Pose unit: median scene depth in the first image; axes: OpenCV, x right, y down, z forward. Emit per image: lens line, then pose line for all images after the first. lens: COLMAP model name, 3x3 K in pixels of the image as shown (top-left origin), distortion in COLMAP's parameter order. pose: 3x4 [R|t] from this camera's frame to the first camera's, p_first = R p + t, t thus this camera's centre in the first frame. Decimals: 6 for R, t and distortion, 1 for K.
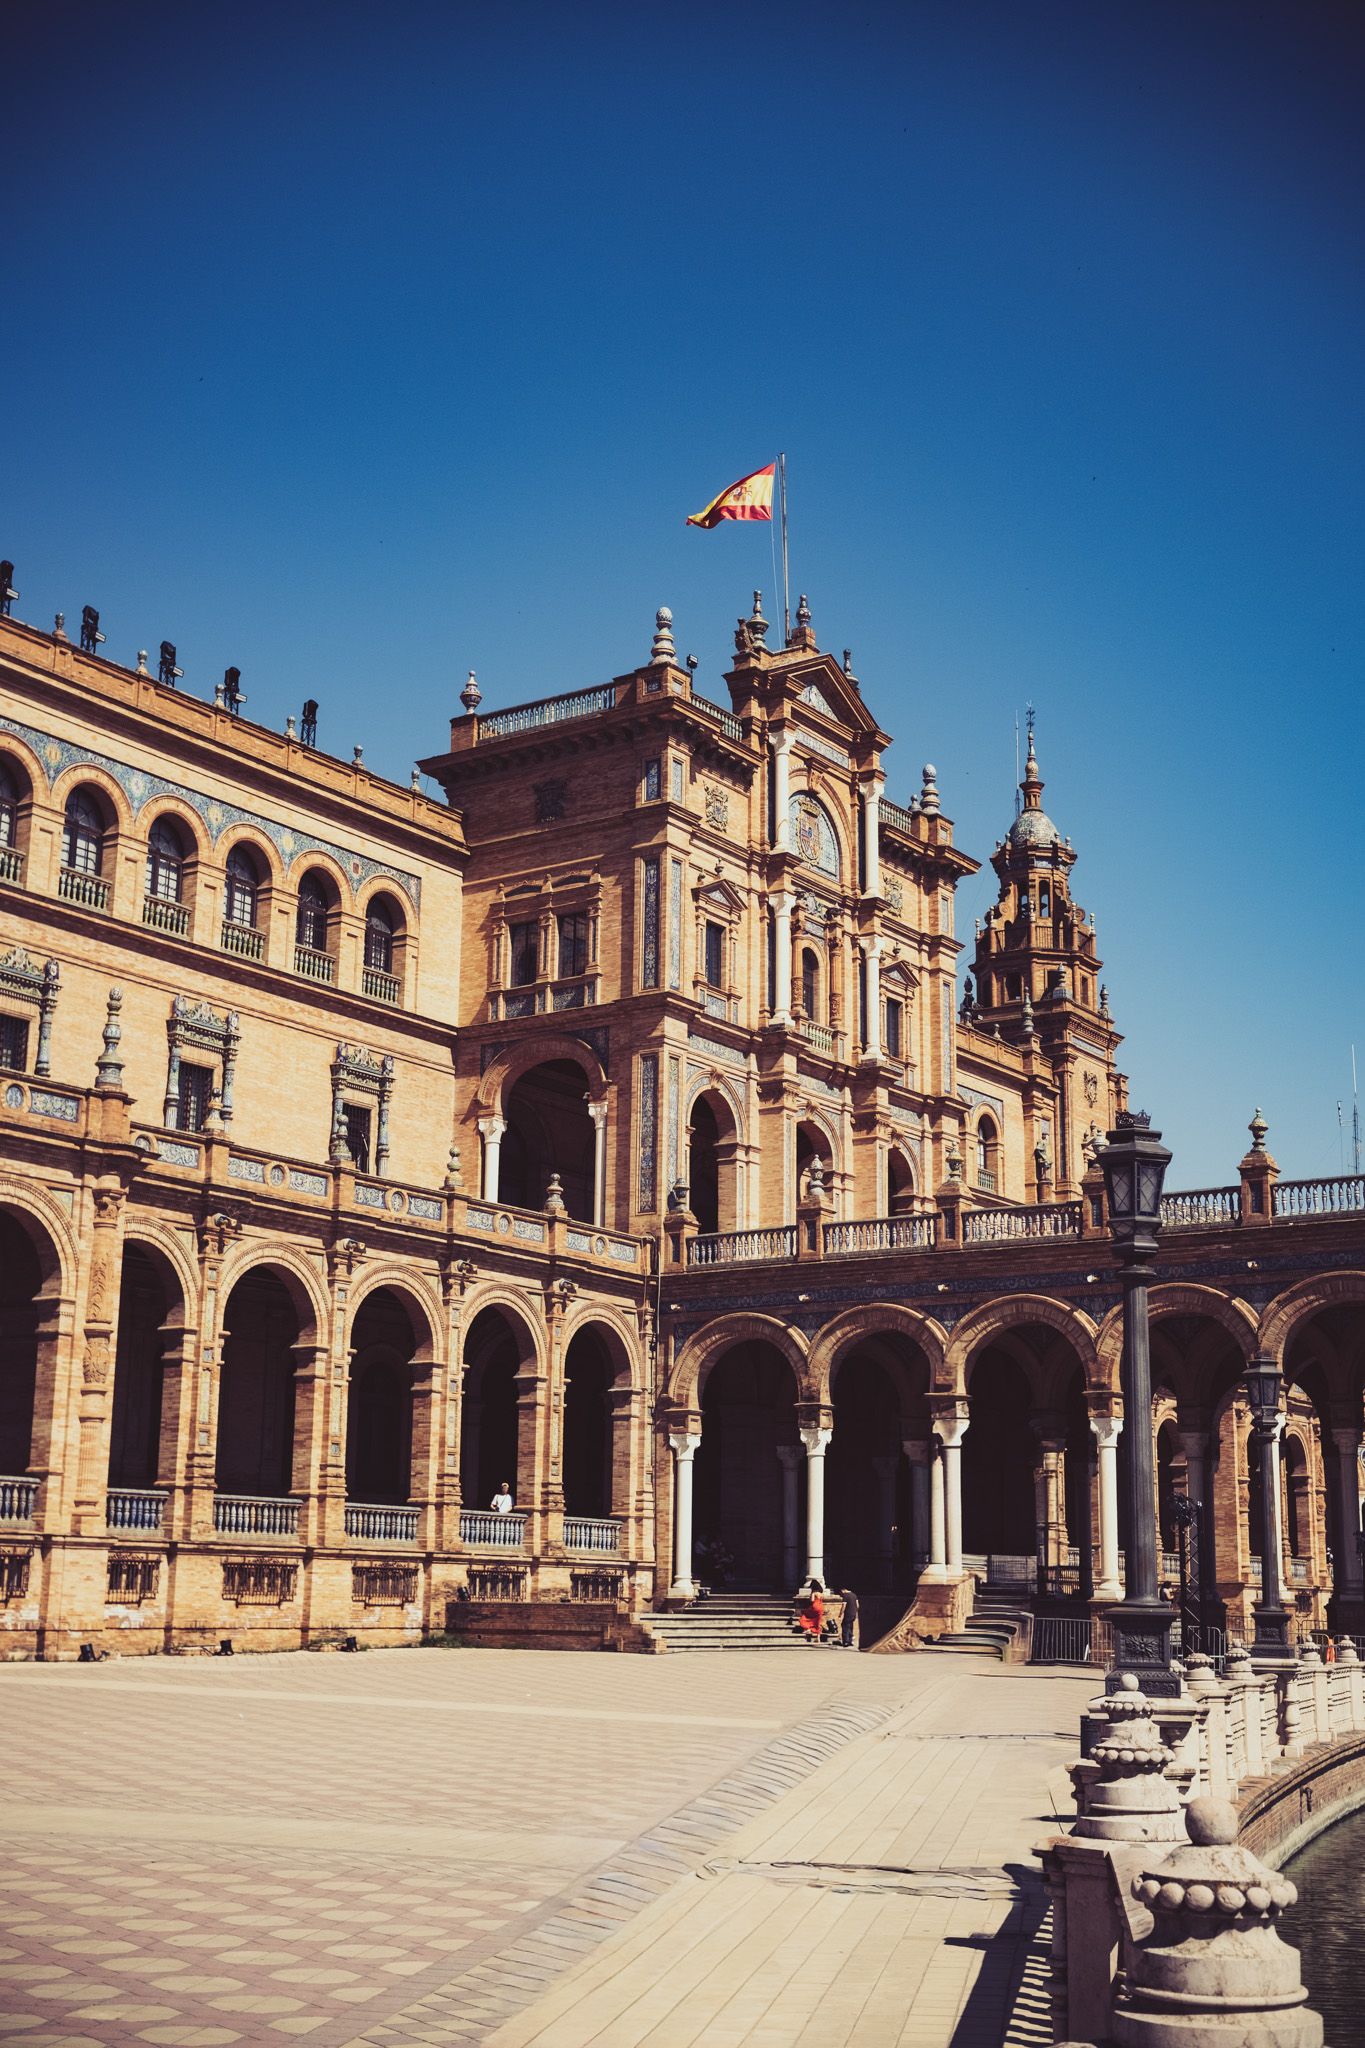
lens RADIAL K [[2439.5, 0, 682.5], [0, 2439.5, 1024.0], [0, 0, 1]] dist [-0.082976, 0.313845]
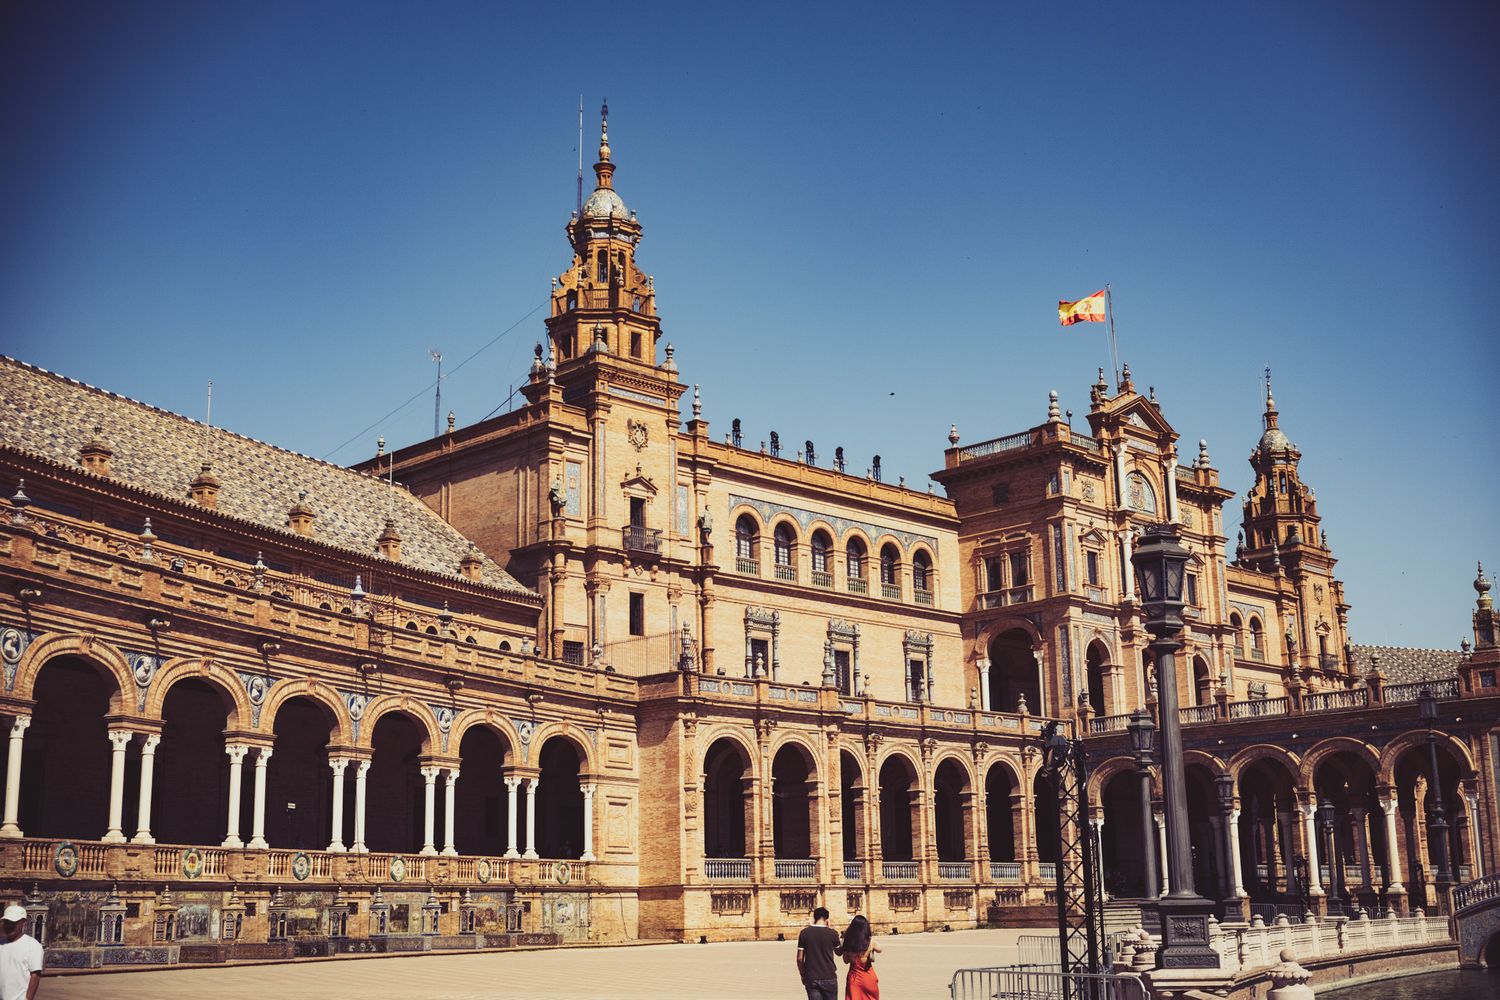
lens RADIAL K [[1787.8, 0, 759.4], [0, 1787.8, 502.9], [0, 0, 1]] dist [-0.053019, 0.187839]
pose [[0.983562, -0.071972, -0.165607, -0.008796], [0.073488, 0.997291, 0.003039, -0.106115], [0.164940, -0.015159, 0.986187, -0.446901]]
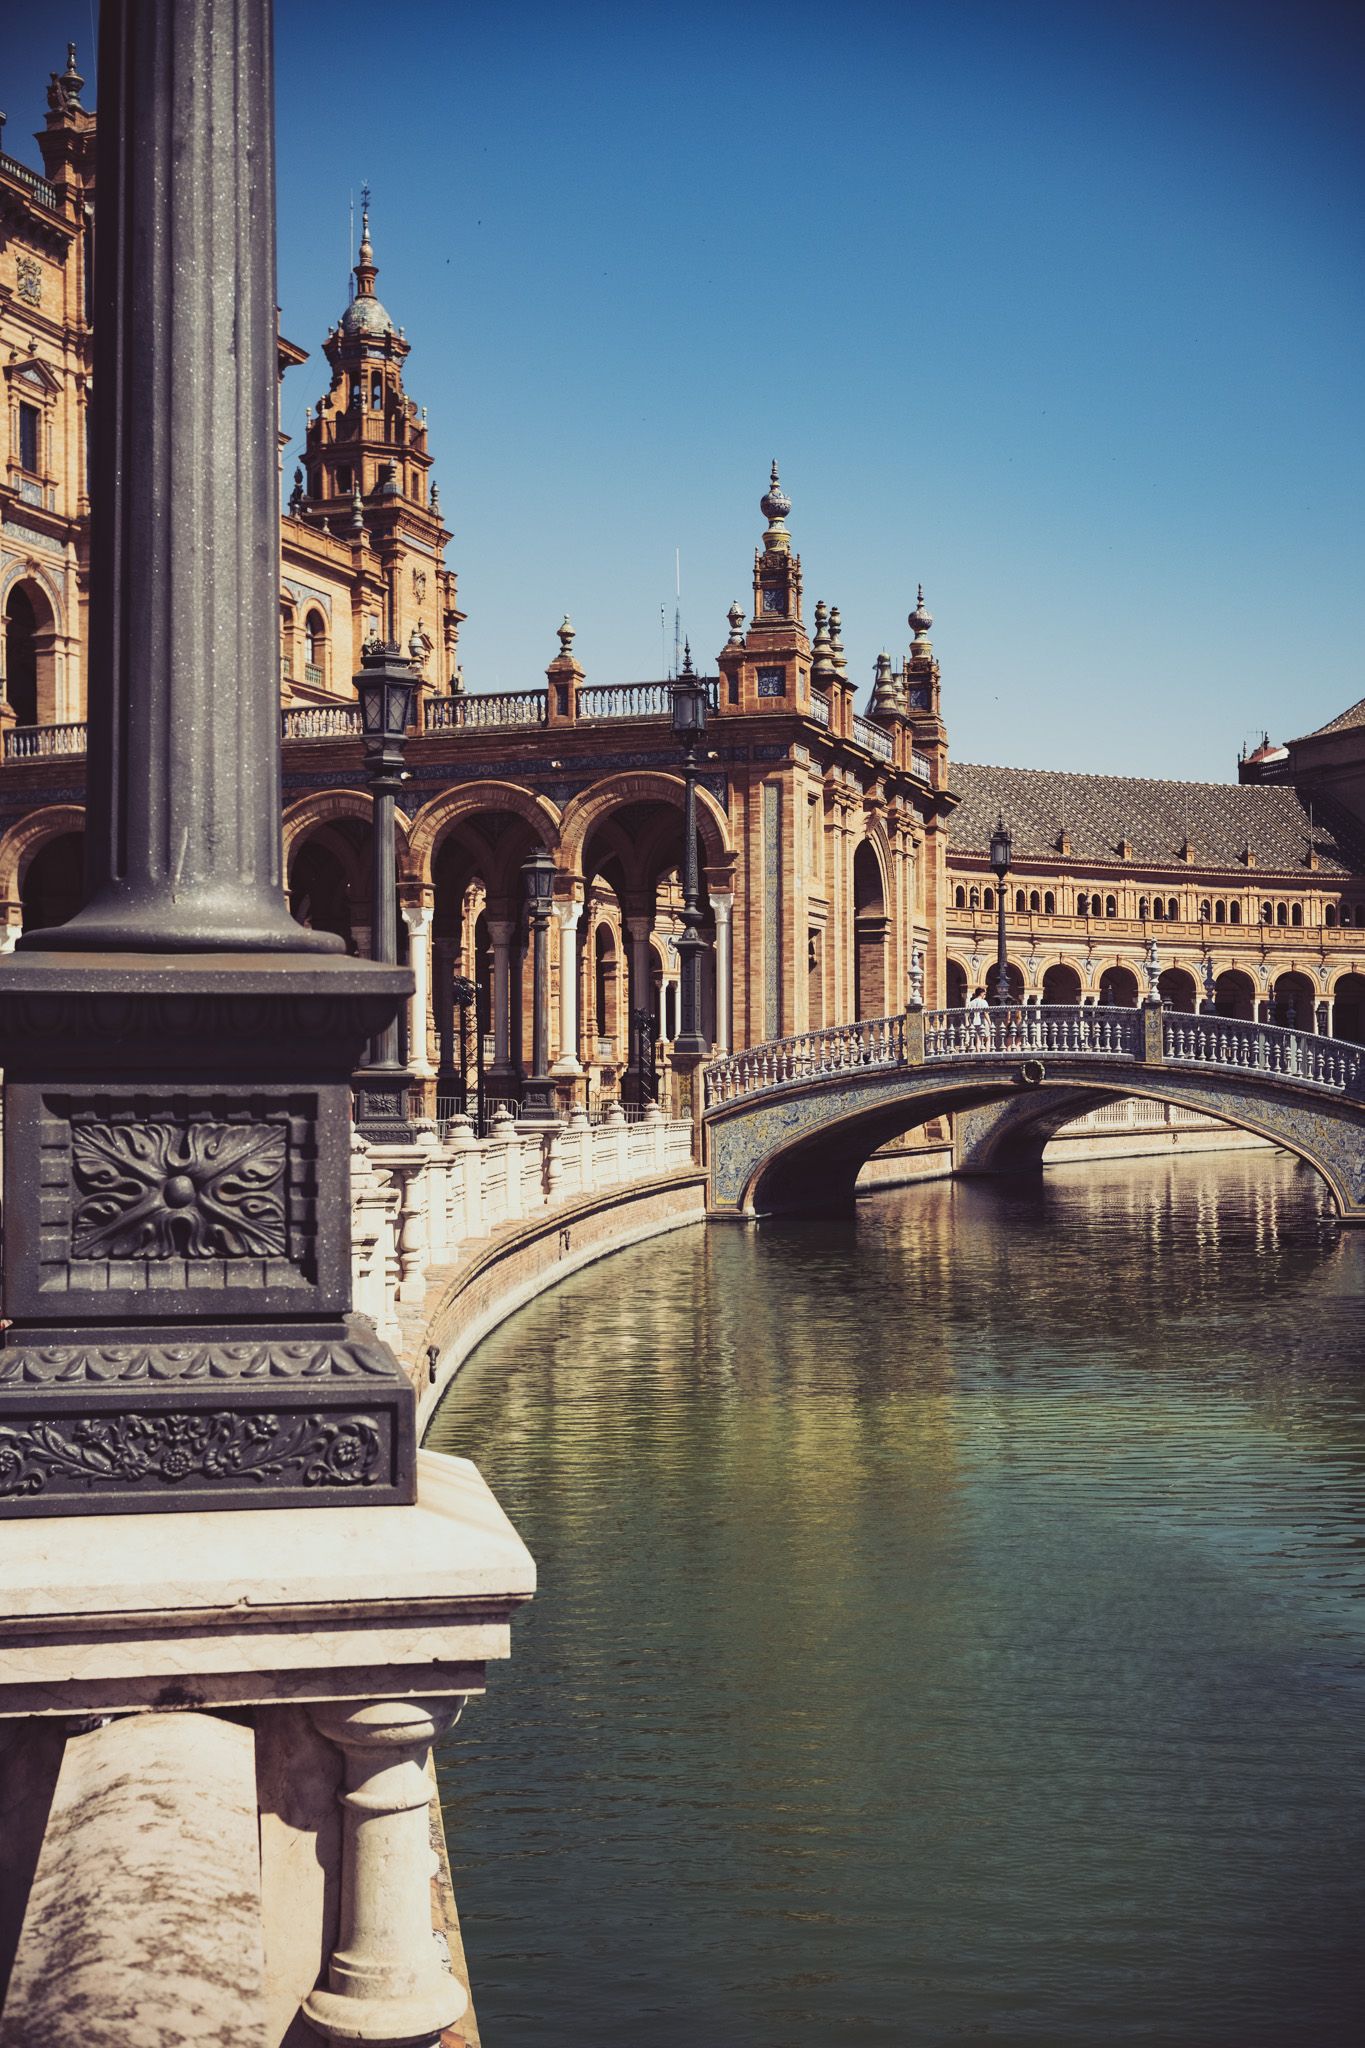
lens RADIAL K [[2440.9, 0, 682.5], [0, 2440.9, 1024.0], [0, 0, 1]] dist [-0.053019, 0.187839]
pose [[0.964382, -0.016853, 0.263976, 0.004484], [-0.038079, 0.978727, 0.201602, -0.005215], [-0.261758, -0.204473, 0.943225, -0.031336]]
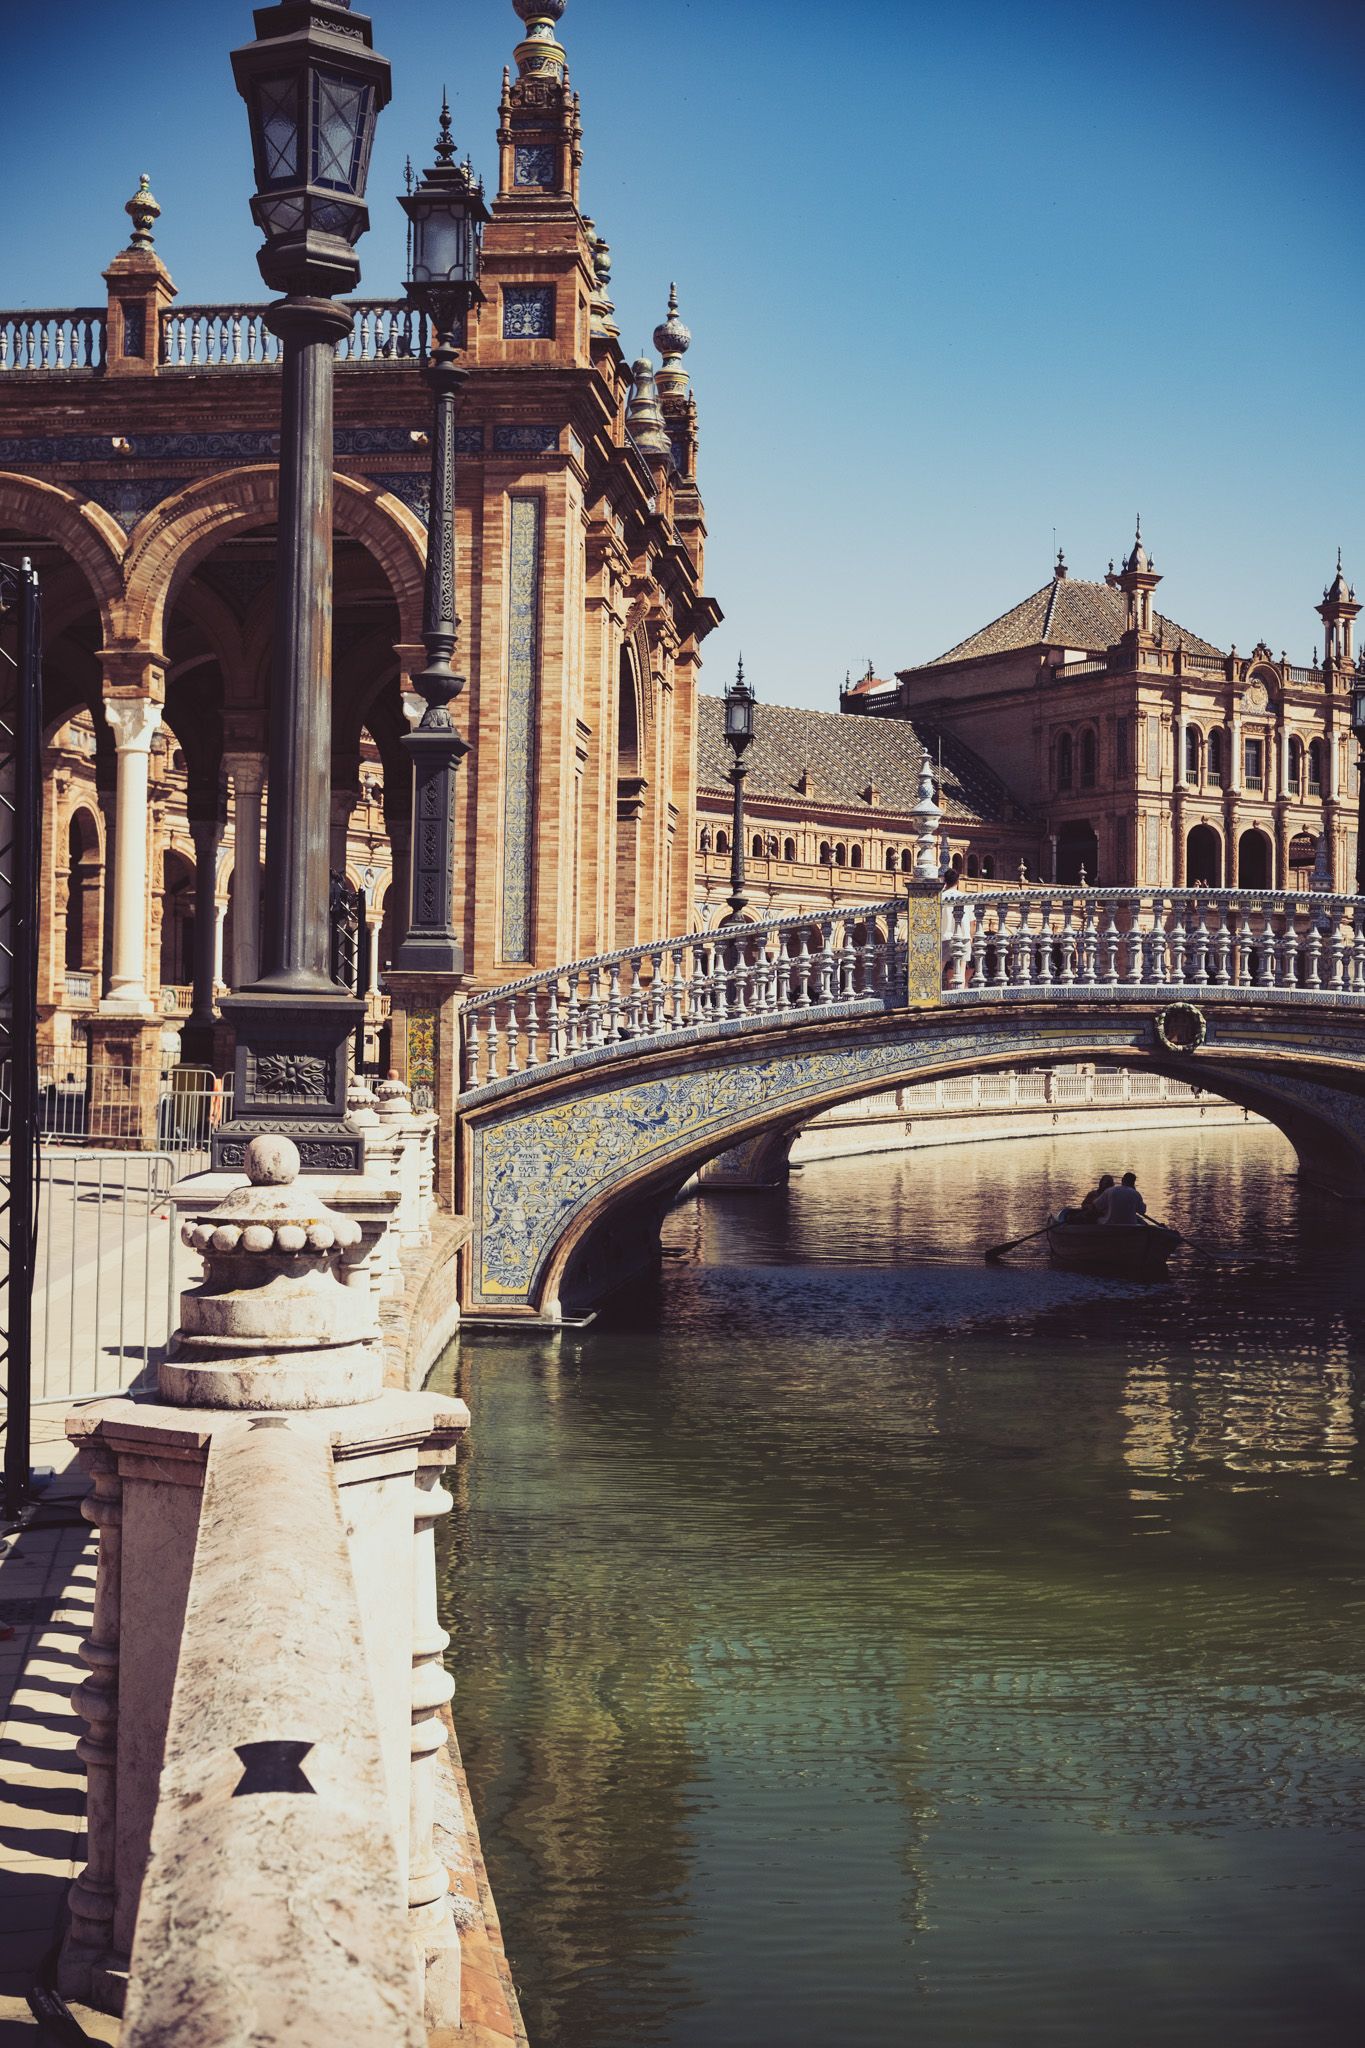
lens RADIAL K [[2439.5, 0, 682.5], [0, 2439.5, 1024.0], [0, 0, 1]] dist [-0.082976, 0.313845]
pose [[0.886584, 0.001044, 0.462567, 0.071652], [-0.105527, 0.974084, 0.200062, 0.084818], [-0.450370, -0.226185, 0.863717, 0.339813]]
